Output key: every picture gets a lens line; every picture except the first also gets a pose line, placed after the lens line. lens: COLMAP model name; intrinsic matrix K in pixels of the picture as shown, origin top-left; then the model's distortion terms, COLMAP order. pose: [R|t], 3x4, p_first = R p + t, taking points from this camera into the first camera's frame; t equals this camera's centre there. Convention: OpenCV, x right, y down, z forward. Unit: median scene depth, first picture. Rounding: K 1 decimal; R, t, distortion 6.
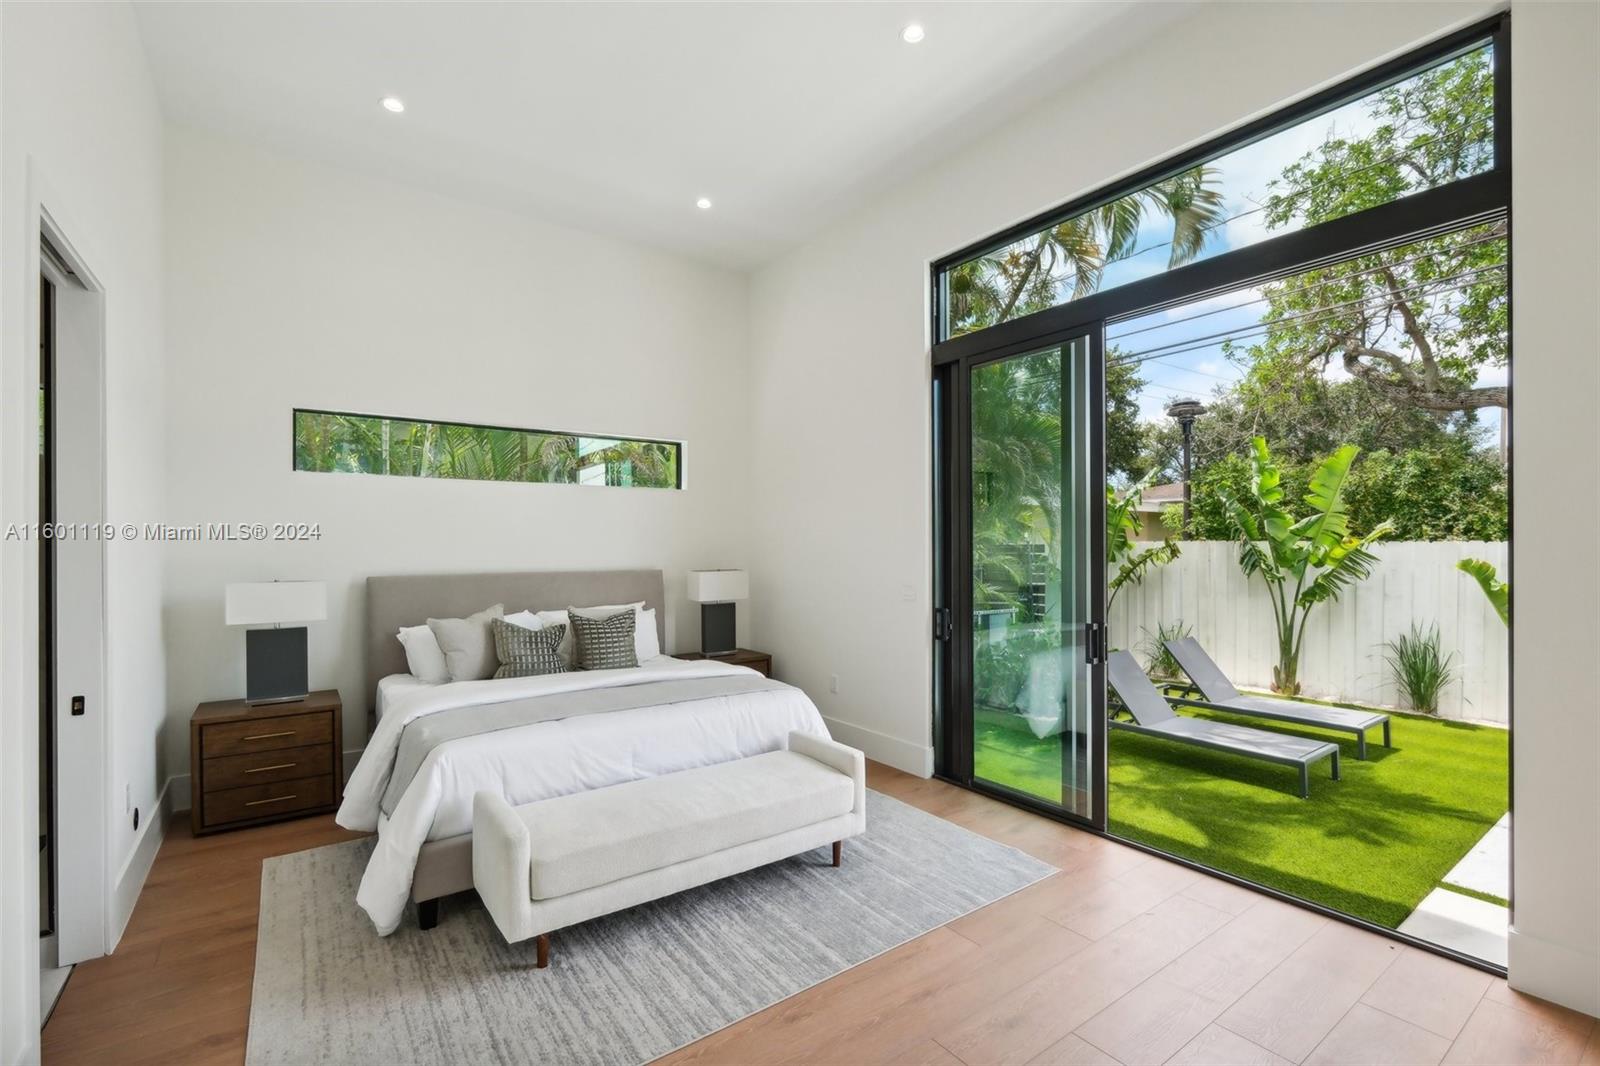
lens RADIAL K [[711.7, 0, 801.6], [0, 711.7, 550.9], [0, 0, 1]] dist [-0.000481, -0.000081]
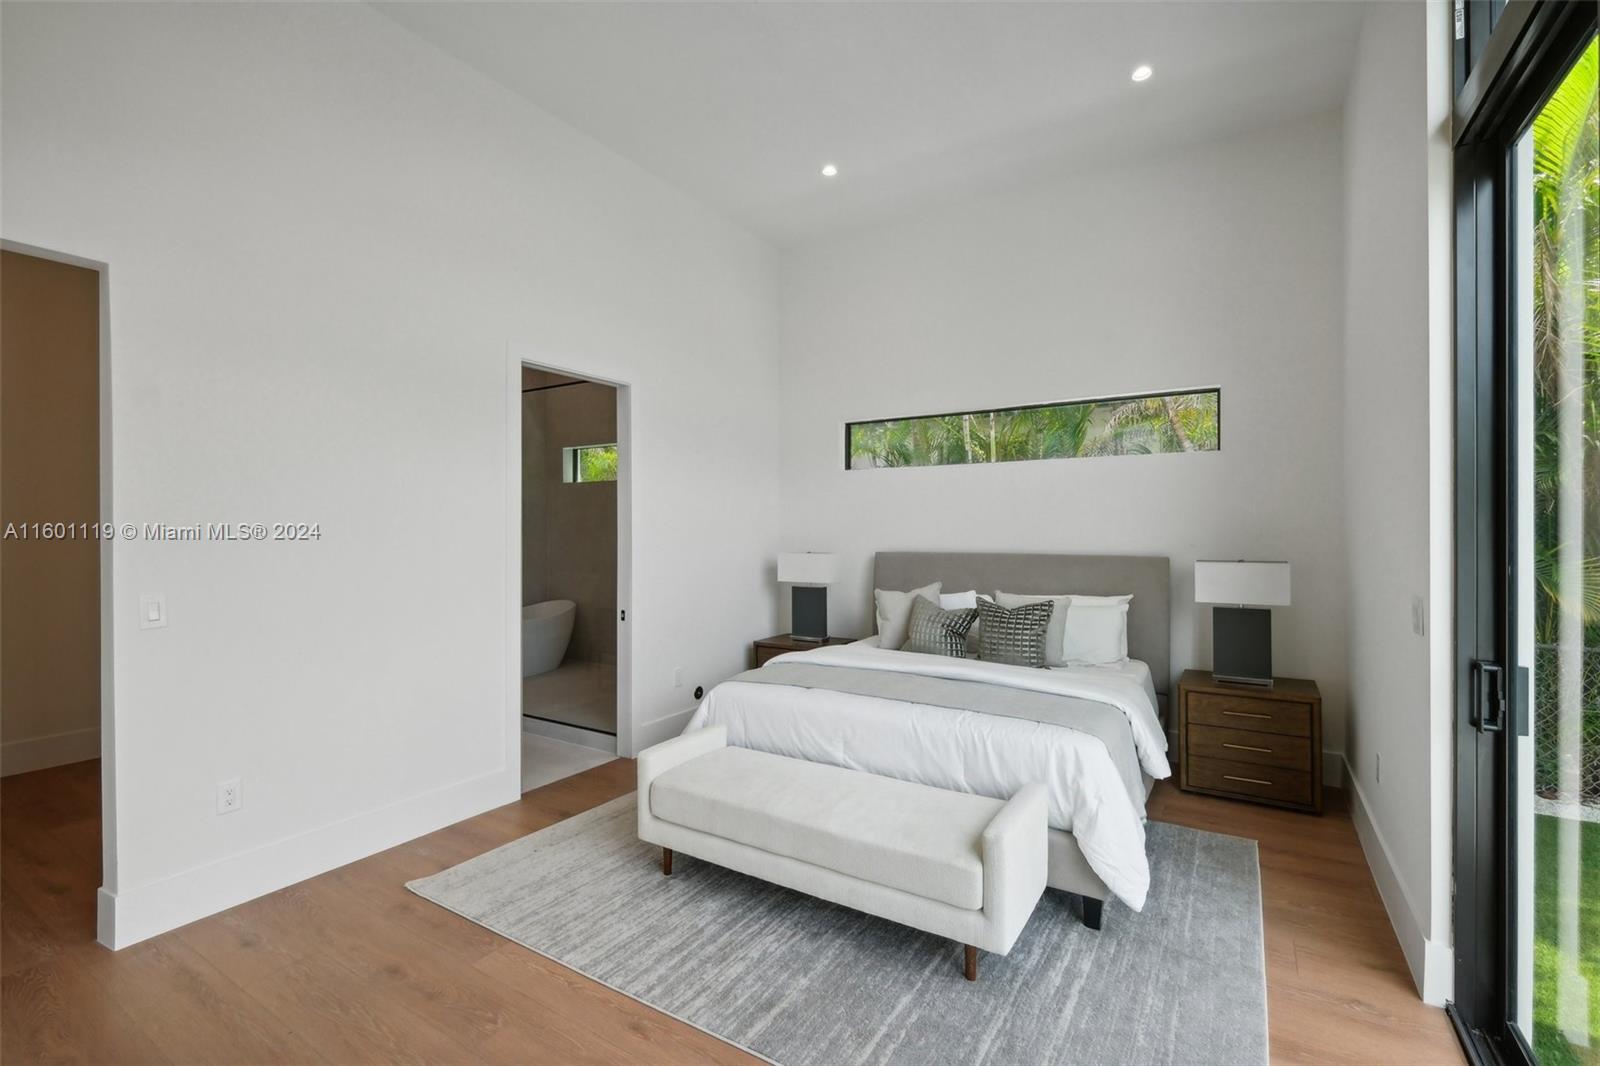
lens RADIAL K [[704.0, 0, 799.9], [0, 704.0, 528.2], [0, 0, 1]] dist [-0.001744, -0.000146]
pose [[0.377019, 0.003130, -0.926200, 0.507002], [-0.005308, 0.999985, 0.001218, -0.005787], [0.926190, 0.004457, 0.377030, 0.458751]]
